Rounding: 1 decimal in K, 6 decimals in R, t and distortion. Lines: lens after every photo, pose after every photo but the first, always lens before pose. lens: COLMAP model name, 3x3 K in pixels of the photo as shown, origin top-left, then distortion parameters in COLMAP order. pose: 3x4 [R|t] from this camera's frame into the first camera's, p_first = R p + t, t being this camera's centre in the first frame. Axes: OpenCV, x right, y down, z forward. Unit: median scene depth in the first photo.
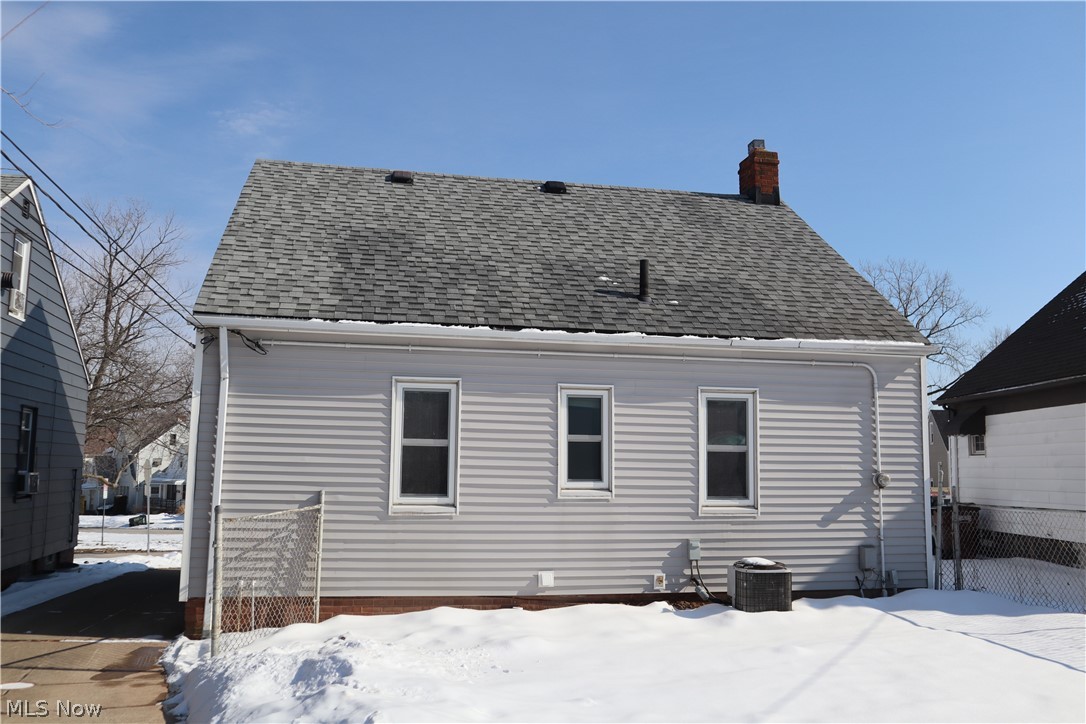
lens RADIAL K [[901.9, 0, 543.0], [0, 901.9, 362.0], [0, 0, 1]] dist [-0.098401, 0.124184]
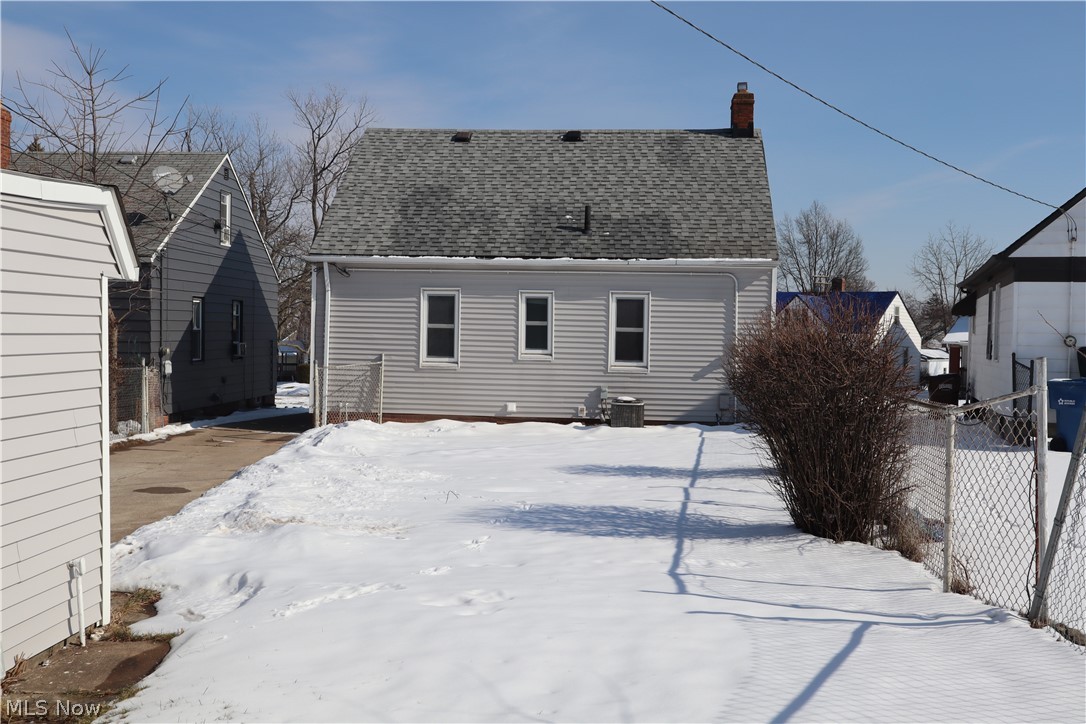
lens RADIAL K [[1129.8, 0, 543.0], [0, 1129.8, 362.0], [0, 0, 1]] dist [-0.021949, 0.002987]
pose [[0.957995, 0.012300, -0.286521, 0.645347], [0.027924, 0.990332, 0.135878, -0.123909], [0.285422, -0.138171, 0.948390, -0.950033]]
